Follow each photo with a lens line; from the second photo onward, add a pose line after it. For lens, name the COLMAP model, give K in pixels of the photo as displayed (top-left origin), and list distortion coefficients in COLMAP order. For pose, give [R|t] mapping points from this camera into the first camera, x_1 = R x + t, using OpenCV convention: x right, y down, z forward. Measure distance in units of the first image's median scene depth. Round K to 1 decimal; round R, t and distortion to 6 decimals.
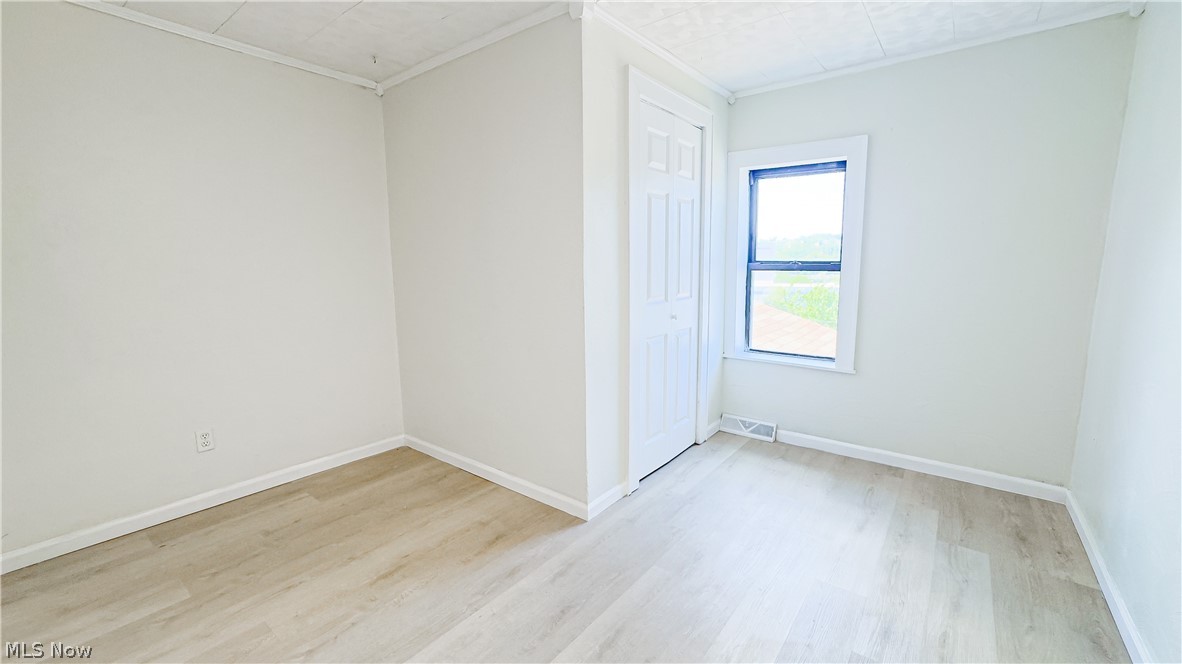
lens RADIAL K [[477.9, 0, 591.0], [0, 477.9, 332.0], [0, 0, 1]] dist [-0.000230, 0.000198]
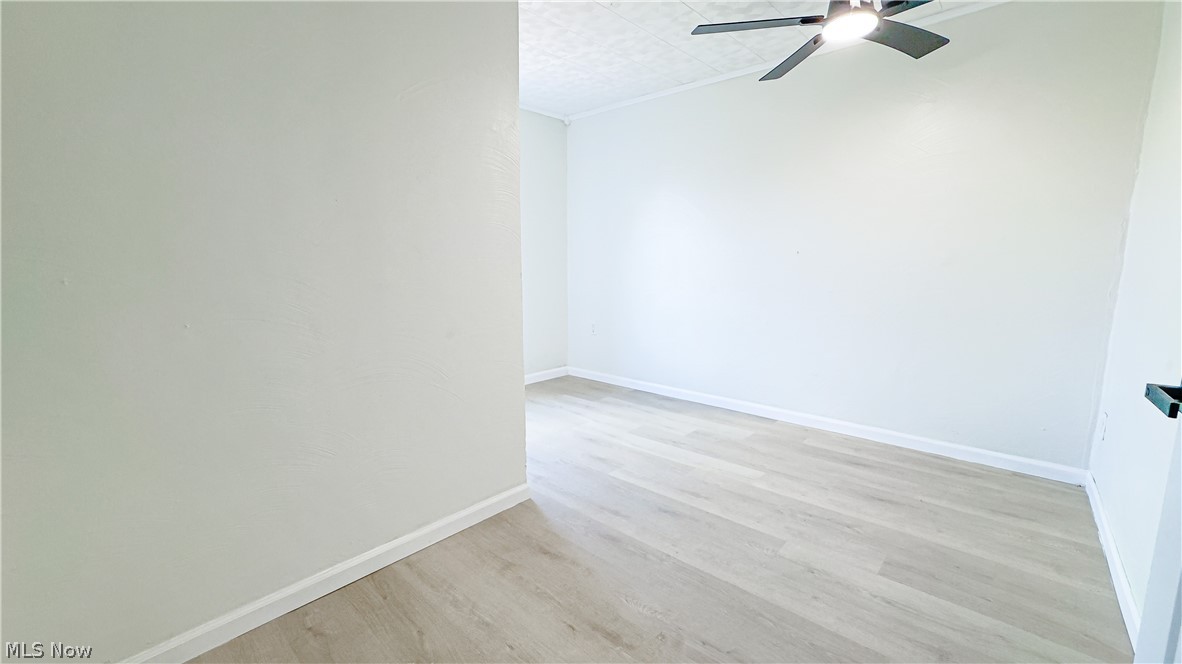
lens RADIAL K [[477.9, 0, 591.0], [0, 477.9, 332.0], [0, 0, 1]] dist [-0.000230, 0.000198]
pose [[0.074313, -0.137737, 0.987677, -0.977550], [0.142715, 0.981690, 0.126164, -0.034808], [-0.986970, 0.131581, 0.092610, 0.820084]]
